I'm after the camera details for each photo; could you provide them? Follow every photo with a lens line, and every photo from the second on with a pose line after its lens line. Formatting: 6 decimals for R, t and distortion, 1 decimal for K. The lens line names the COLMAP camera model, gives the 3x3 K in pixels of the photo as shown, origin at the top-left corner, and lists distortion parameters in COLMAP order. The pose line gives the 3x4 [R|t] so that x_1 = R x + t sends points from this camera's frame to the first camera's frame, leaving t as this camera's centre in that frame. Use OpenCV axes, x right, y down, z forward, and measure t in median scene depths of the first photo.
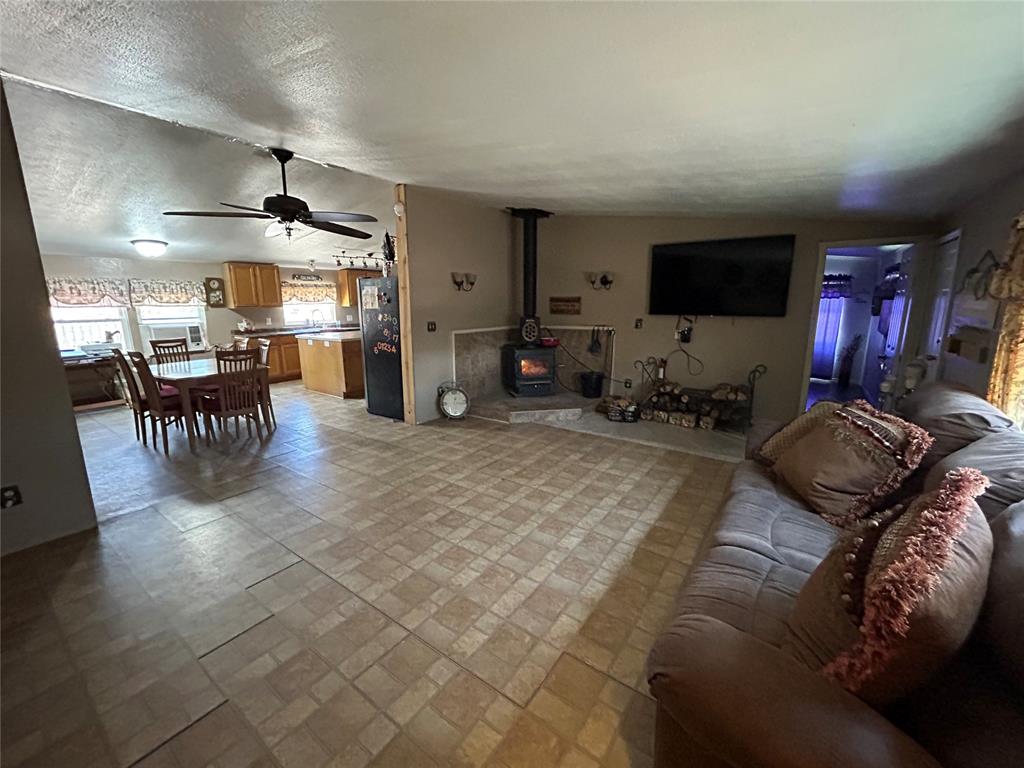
lens RADIAL K [[414.6, 0, 512.0], [0, 414.6, 384.0], [0, 0, 1]] dist [0.000969, -0.000077]
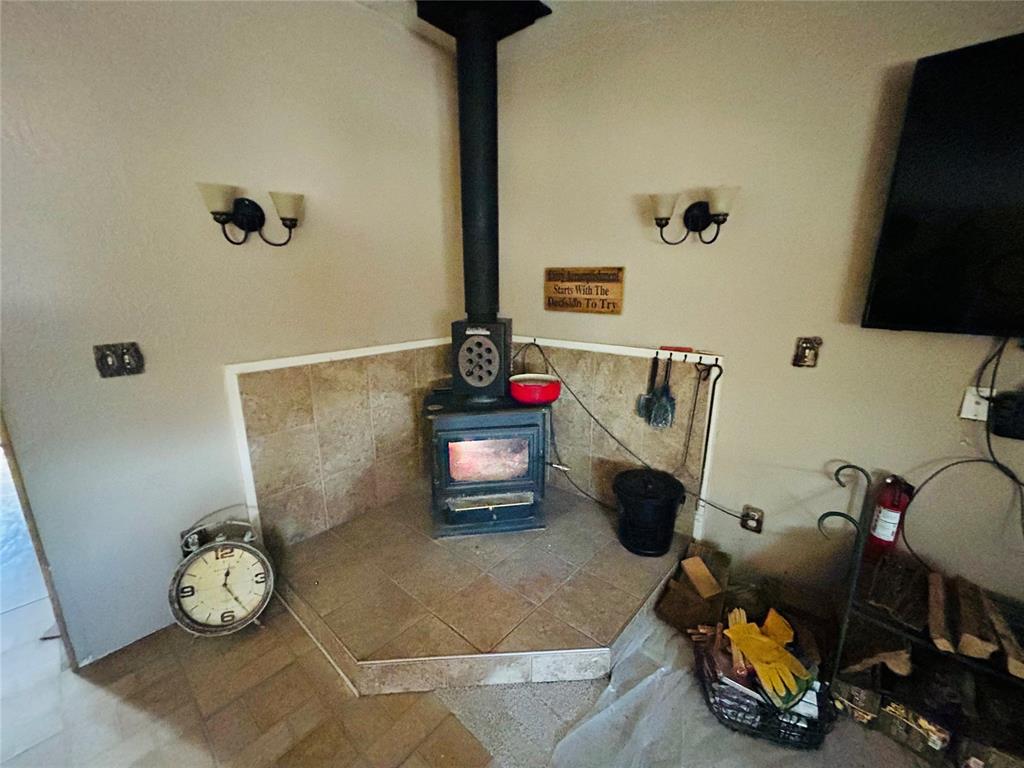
lens RADIAL K [[414.6, 0, 512.0], [0, 414.6, 384.0], [0, 0, 1]] dist [0.000969, -0.000077]
pose [[0.995199, 0.030287, -0.093065, 0.112308], [-0.025483, 0.998302, 0.052382, -0.131736], [0.094493, -0.049759, 0.994281, 0.662661]]
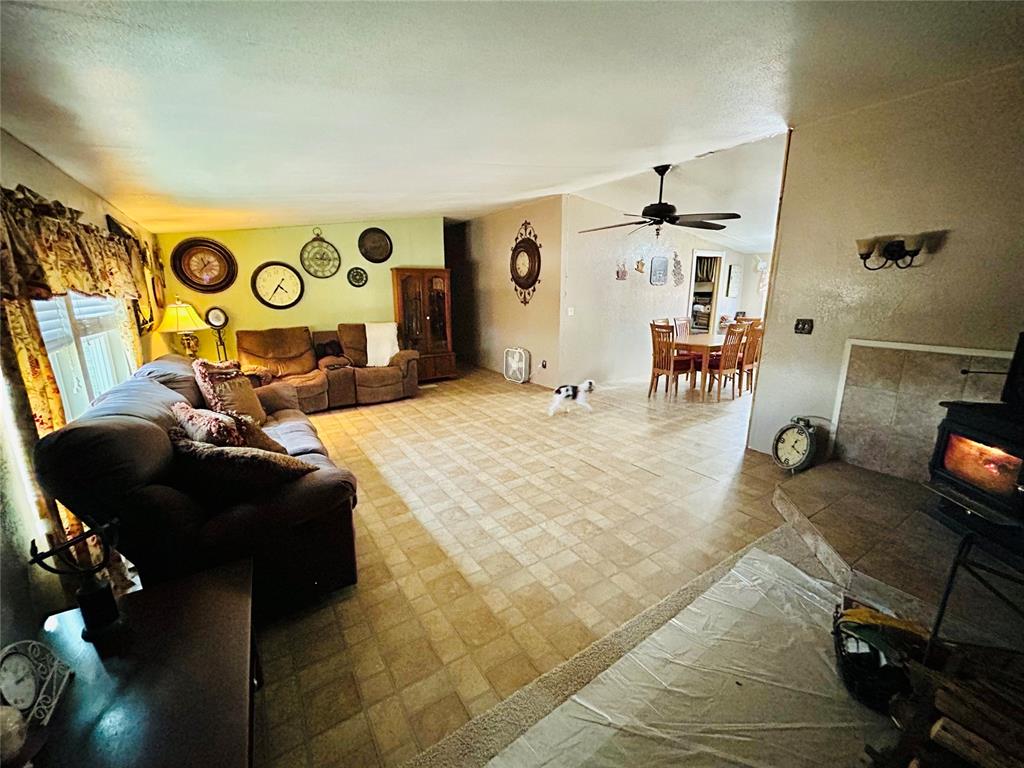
lens RADIAL K [[414.6, 0, 512.0], [0, 414.6, 384.0], [0, 0, 1]] dist [0.000969, -0.000077]
pose [[-0.362500, 0.215024, -0.906840, 0.558897], [-0.174204, 0.940239, 0.292579, -0.151158], [0.915558, 0.264035, -0.303379, 0.729275]]
